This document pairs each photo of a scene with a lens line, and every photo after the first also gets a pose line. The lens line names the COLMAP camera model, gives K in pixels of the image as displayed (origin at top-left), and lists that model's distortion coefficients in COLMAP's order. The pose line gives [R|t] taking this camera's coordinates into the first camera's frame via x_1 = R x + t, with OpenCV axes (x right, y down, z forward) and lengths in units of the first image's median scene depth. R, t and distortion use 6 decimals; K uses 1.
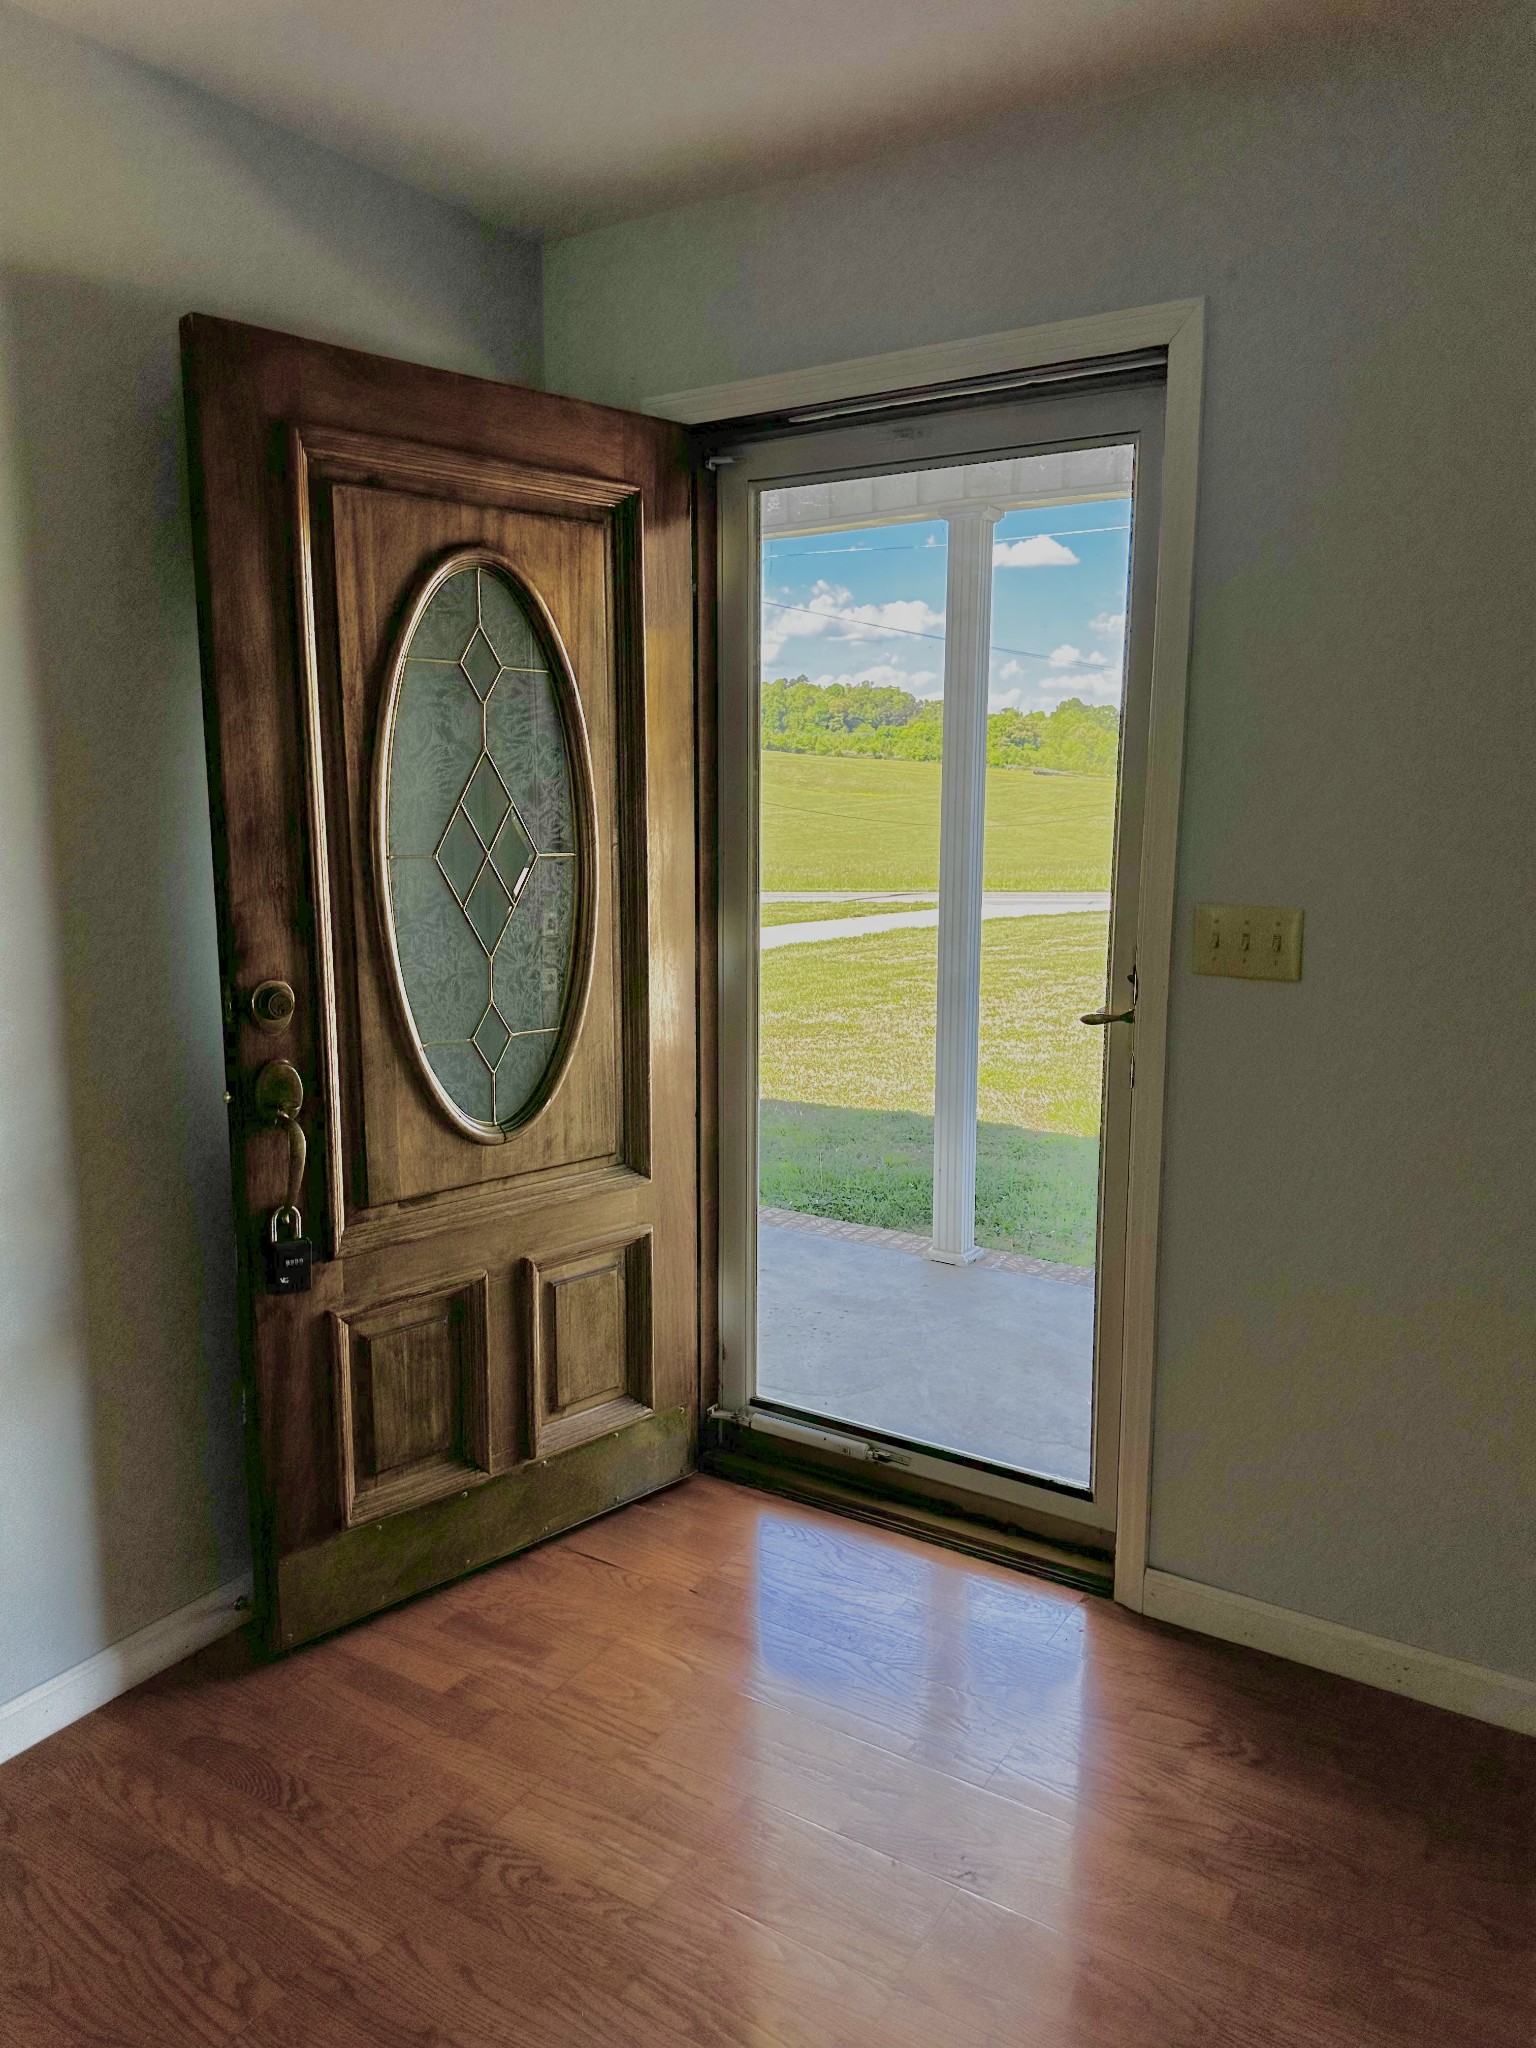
lens RADIAL K [[1464.0, 0, 766.6], [0, 1464.0, 1012.9], [0, 0, 1]] dist [-0.000585, 0.012811]
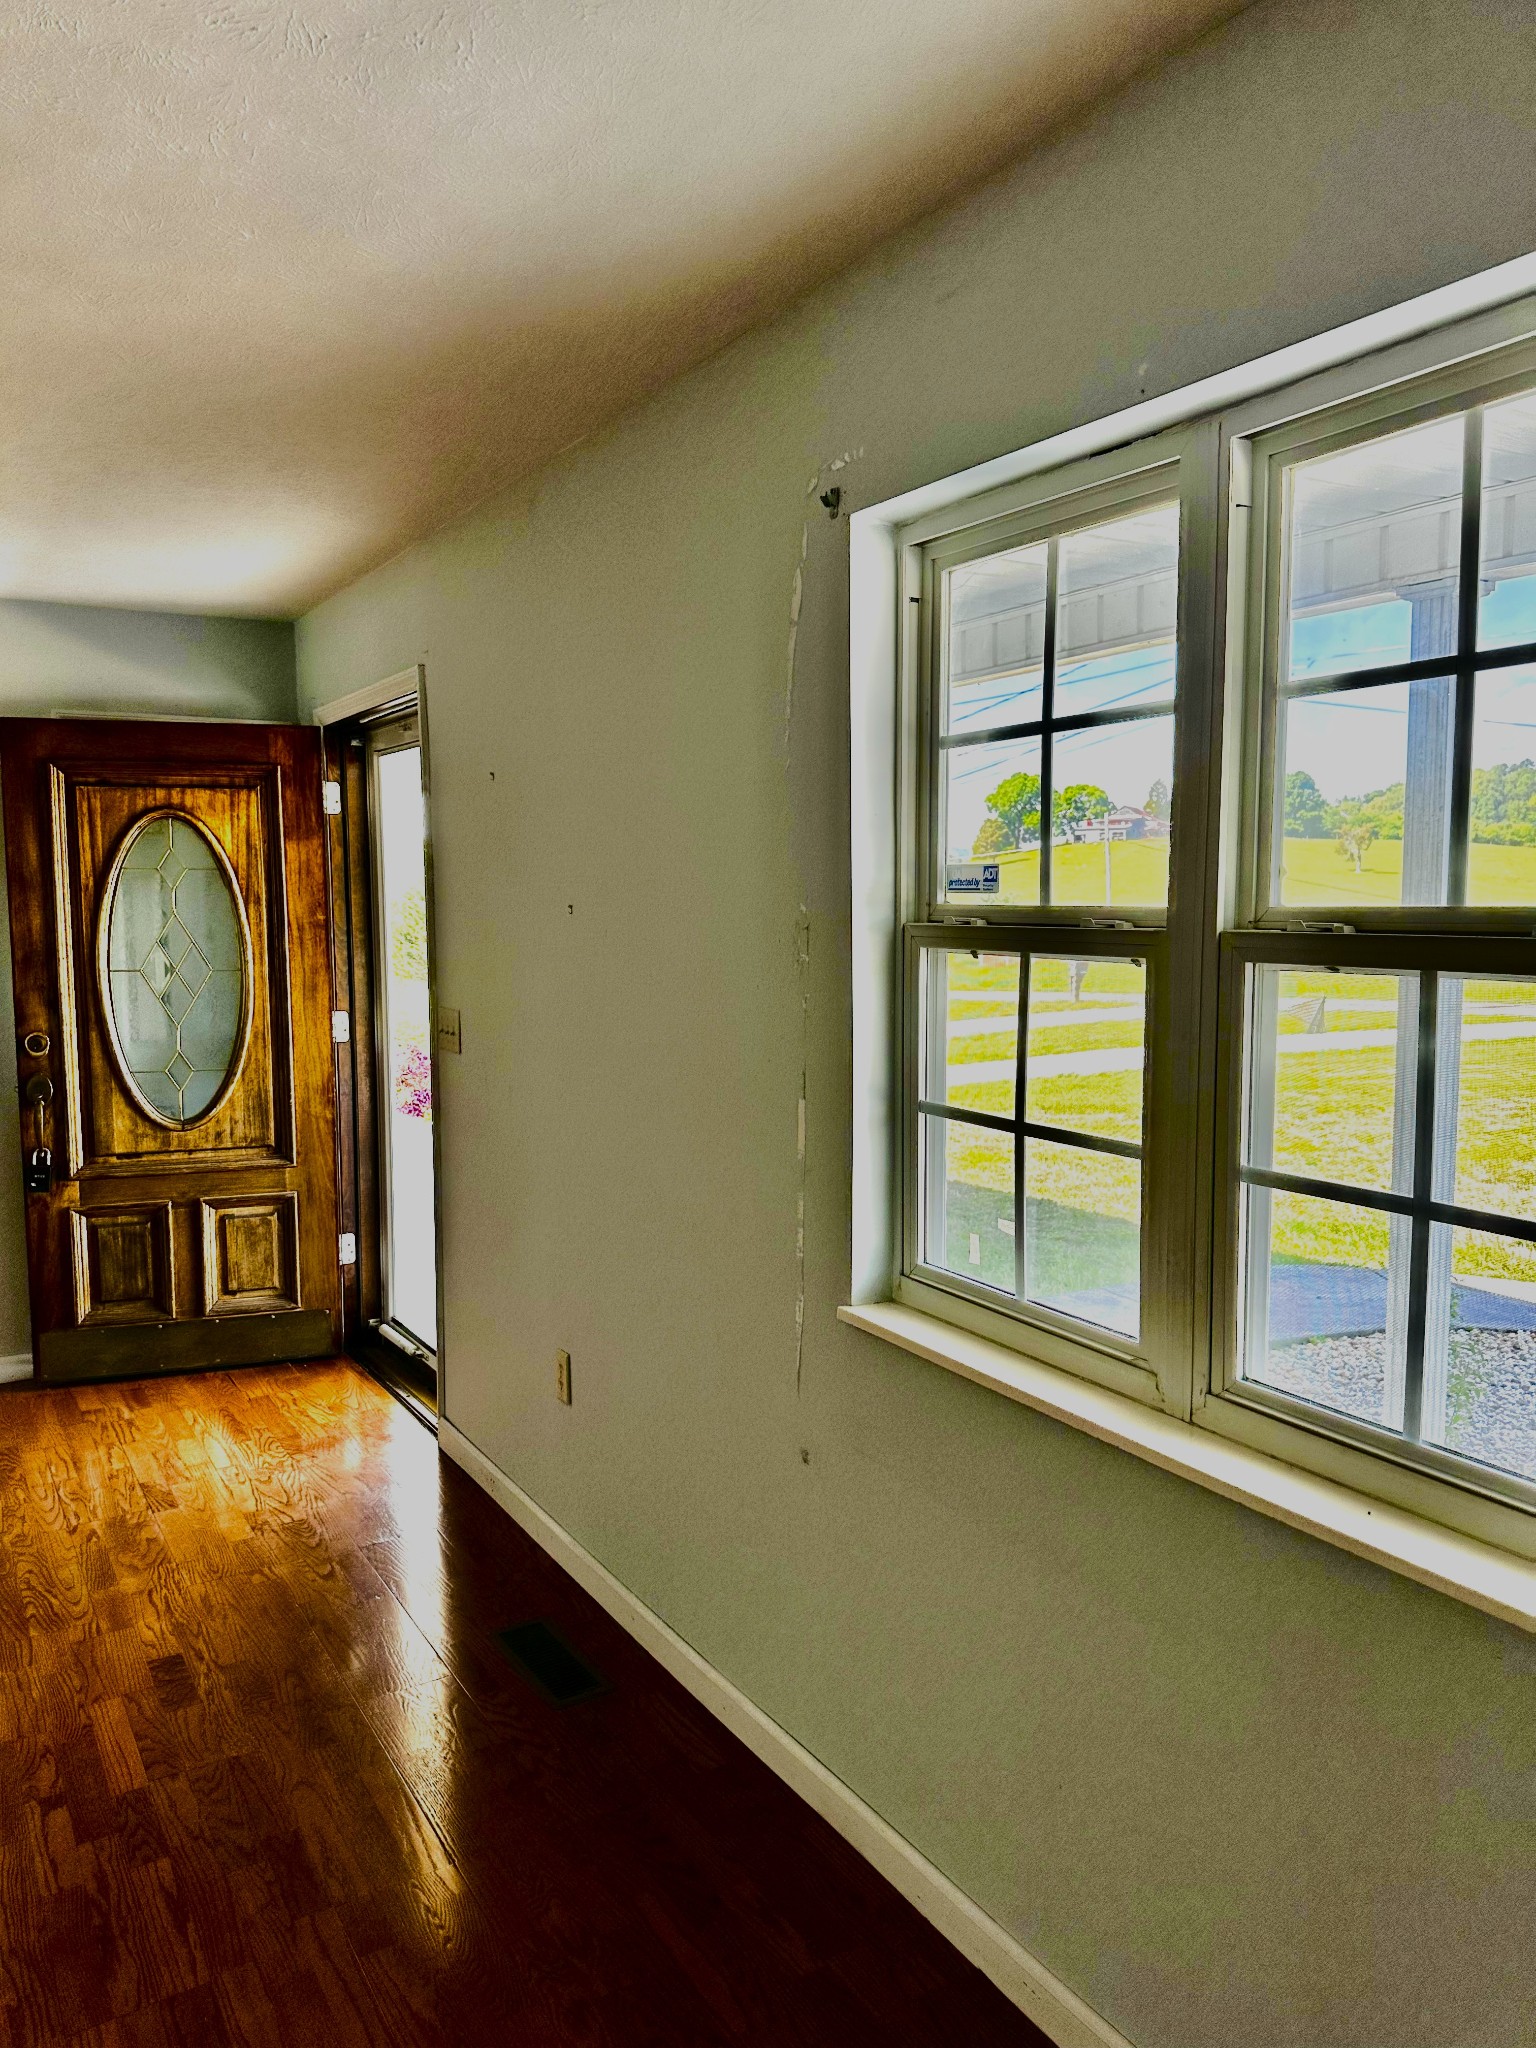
lens RADIAL K [[1464.0, 0, 772.3], [0, 1464.0, 1039.1], [0, 0, 1]] dist [-0.000585, 0.012811]
pose [[0.893820, 0.029933, -0.447426, 1.340810], [-0.059049, 0.996938, -0.051267, 0.027792], [0.444521, 0.072243, 0.892851, -0.310622]]
